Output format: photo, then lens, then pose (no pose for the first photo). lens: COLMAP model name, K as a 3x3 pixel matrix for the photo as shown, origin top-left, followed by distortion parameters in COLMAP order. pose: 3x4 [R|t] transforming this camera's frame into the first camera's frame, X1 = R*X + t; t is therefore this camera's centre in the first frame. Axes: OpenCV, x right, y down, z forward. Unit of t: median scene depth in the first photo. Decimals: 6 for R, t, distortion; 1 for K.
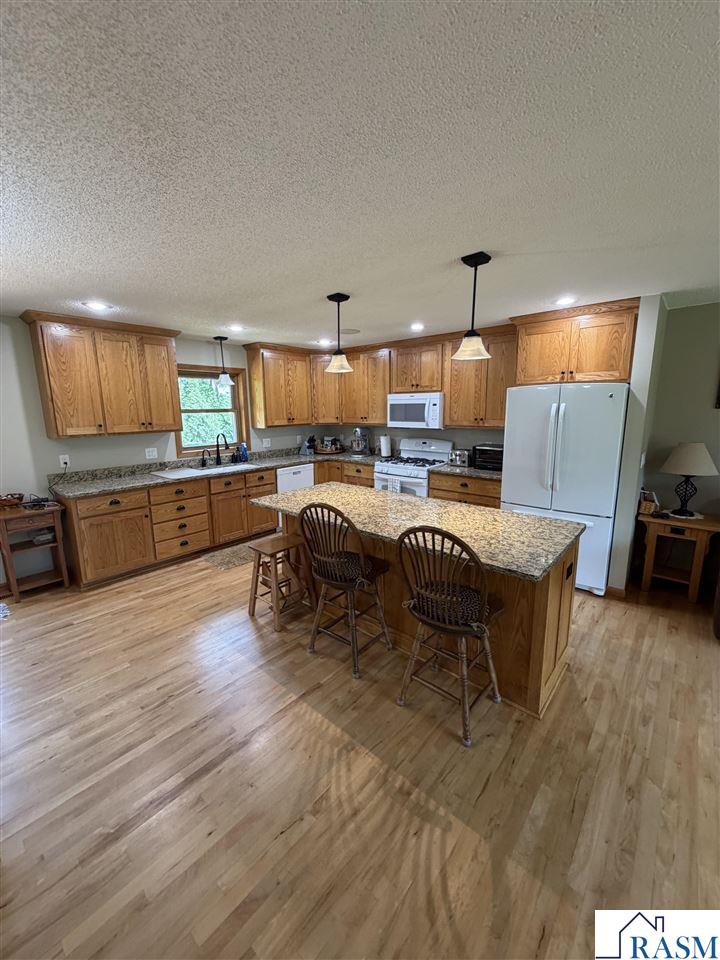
lens RADIAL K [[383.2, 0, 357.3], [0, 383.2, 475.4], [0, 0, 1]] dist [0.002571, 0.000177]
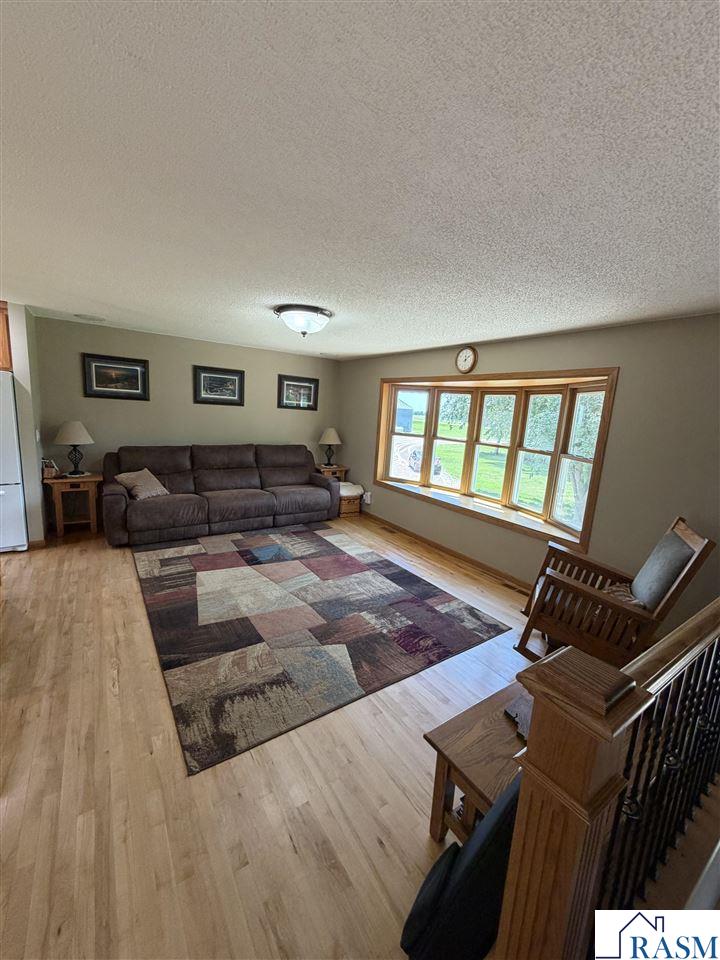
lens RADIAL K [[383.2, 0, 357.3], [0, 383.2, 475.4], [0, 0, 1]] dist [0.002571, 0.000177]
pose [[0.249518, -0.138907, 0.958356, -0.198817], [0.111117, 0.987229, 0.114162, 0.056908], [-0.961974, 0.078004, 0.261766, -0.296528]]
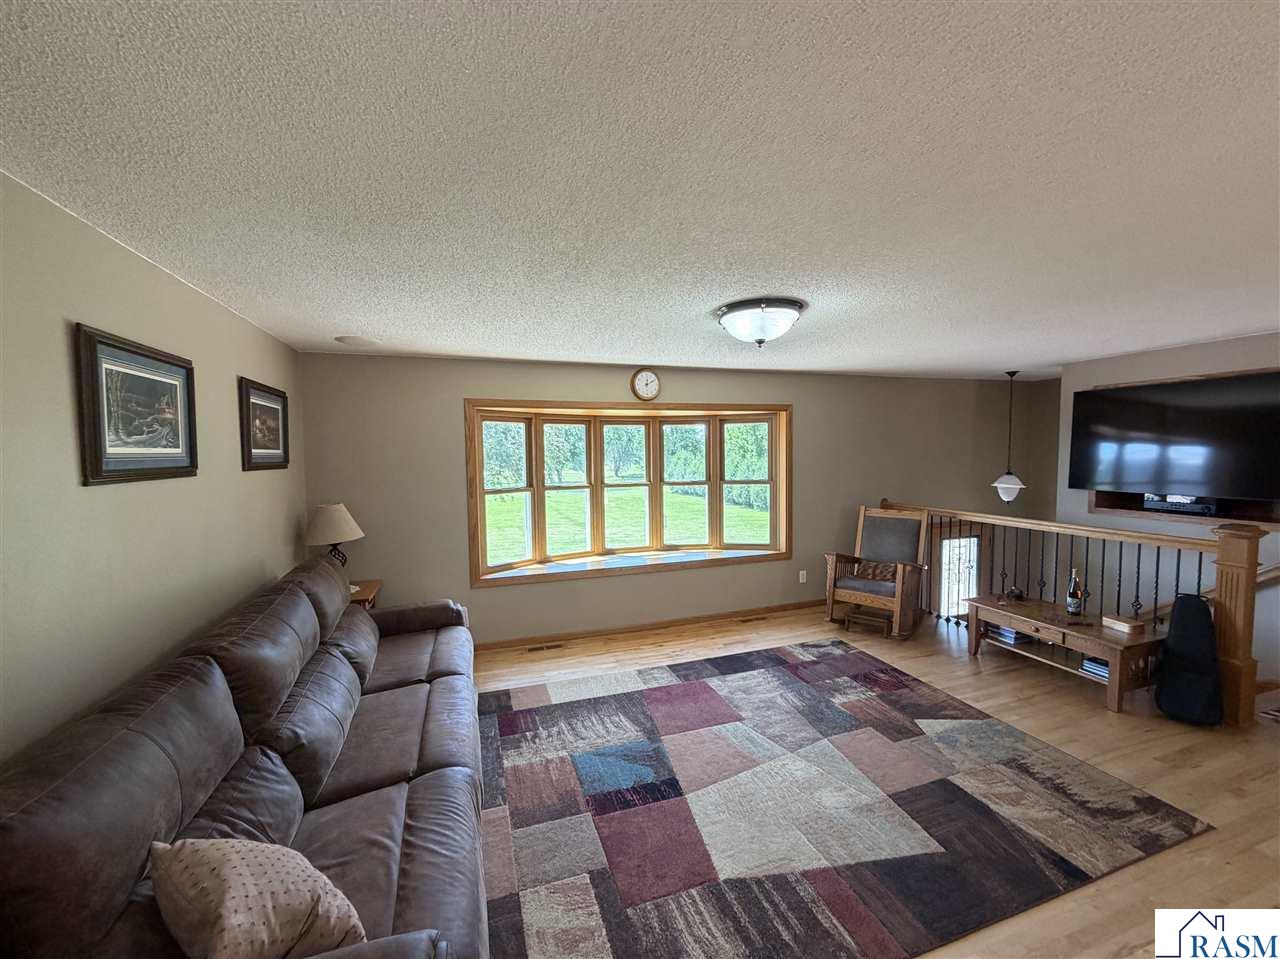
lens RADIAL K [[510.9, 0, 640.0], [0, 510.9, 479.5], [0, 0, 1]] dist [0.002571, 0.000177]
pose [[-0.867202, -0.008691, 0.497880, 0.460181], [0.109620, 0.971988, 0.207903, -0.165562], [-0.485740, 0.234871, -0.841957, 0.837382]]
